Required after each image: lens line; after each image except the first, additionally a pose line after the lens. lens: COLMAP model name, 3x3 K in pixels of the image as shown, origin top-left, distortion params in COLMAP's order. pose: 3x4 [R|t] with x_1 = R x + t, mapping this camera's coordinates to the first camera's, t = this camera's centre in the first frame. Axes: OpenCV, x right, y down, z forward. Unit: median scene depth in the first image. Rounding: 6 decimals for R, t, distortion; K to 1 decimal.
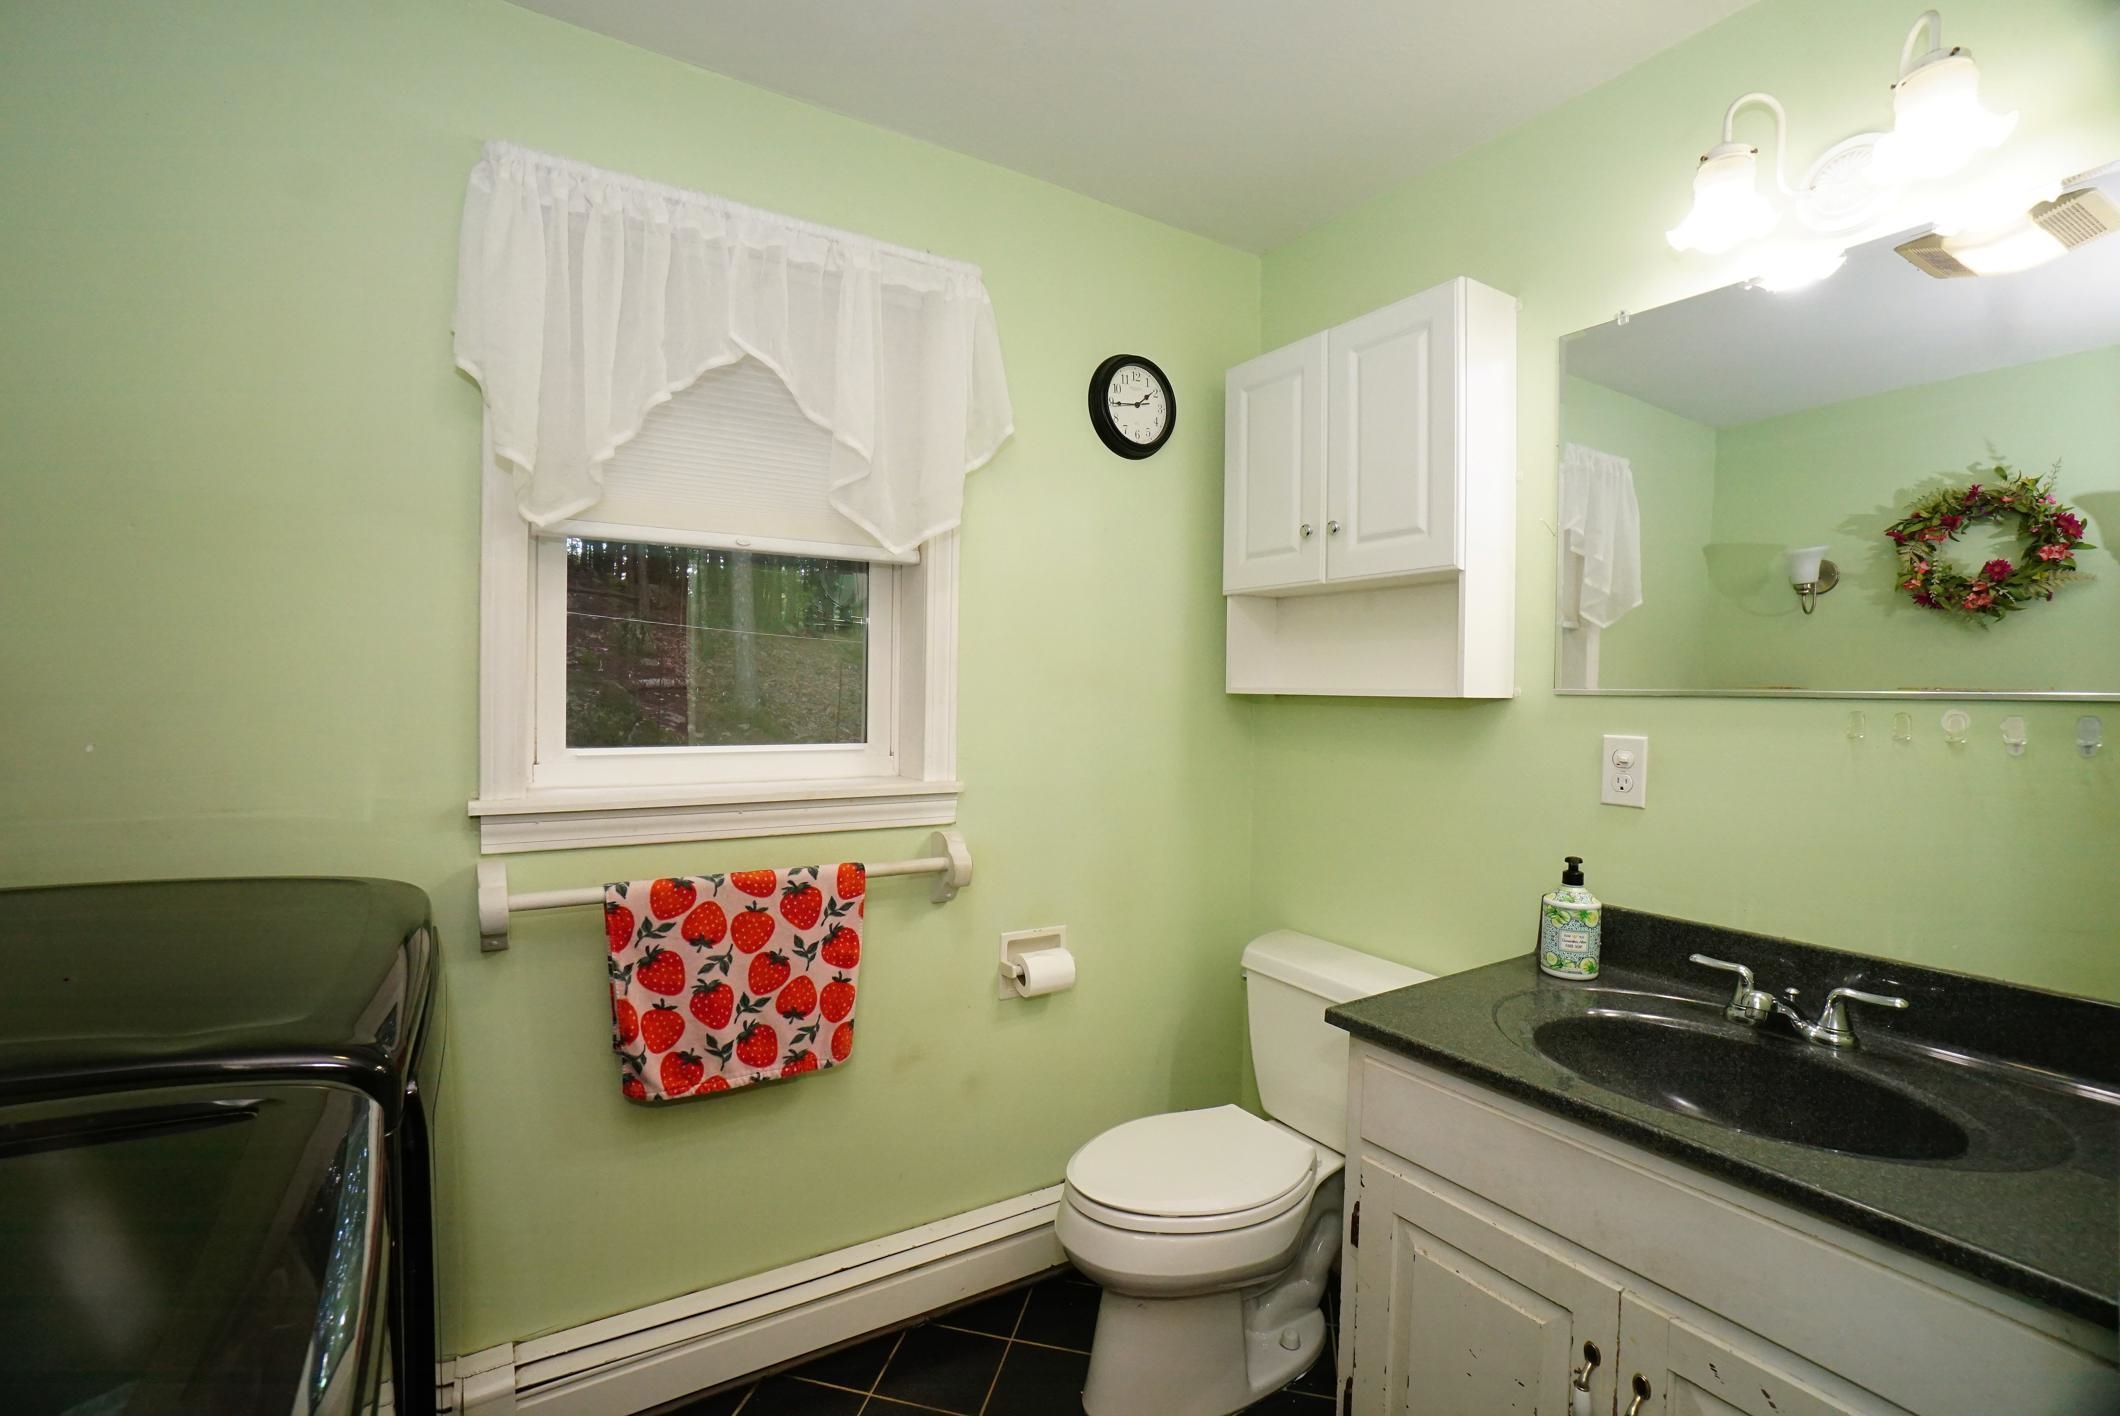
lens RADIAL K [[935.2, 0, 1050.1], [0, 935.2, 710.1], [0, 0, 1]] dist [-0.065851, 0.024100]
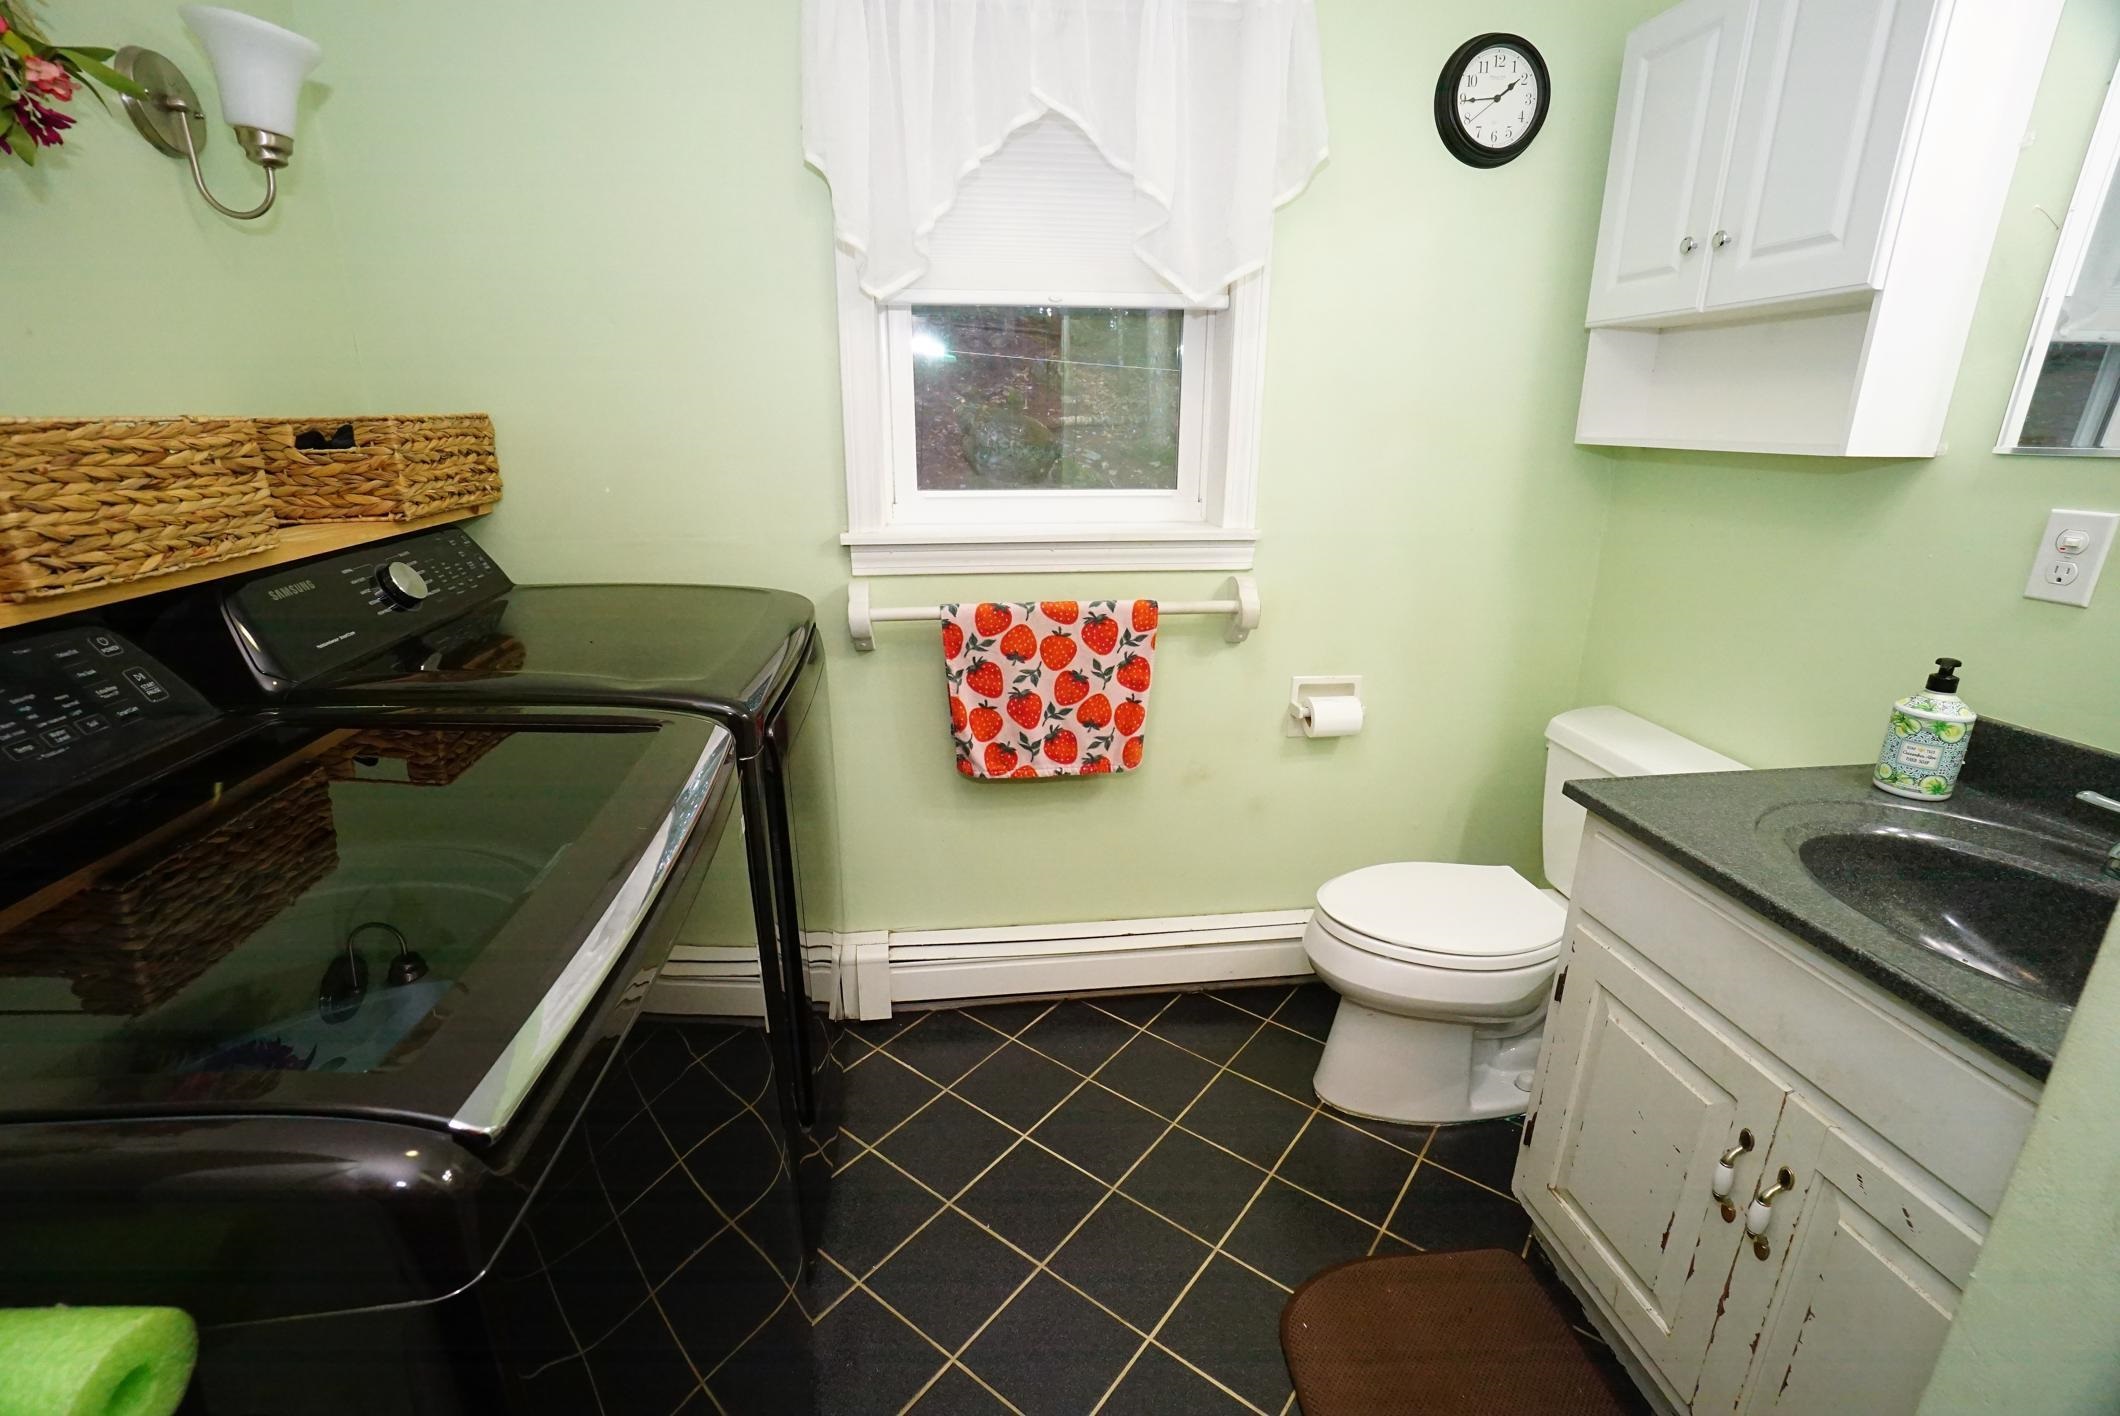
lens RADIAL K [[935.2, 0, 1050.1], [0, 935.2, 710.1], [0, 0, 1]] dist [-0.065851, 0.024100]
pose [[0.907181, 0.115772, -0.404499, 0.157743], [-0.000612, 0.961760, 0.273894, -0.015825], [0.420740, -0.248224, 0.872561, -0.058963]]
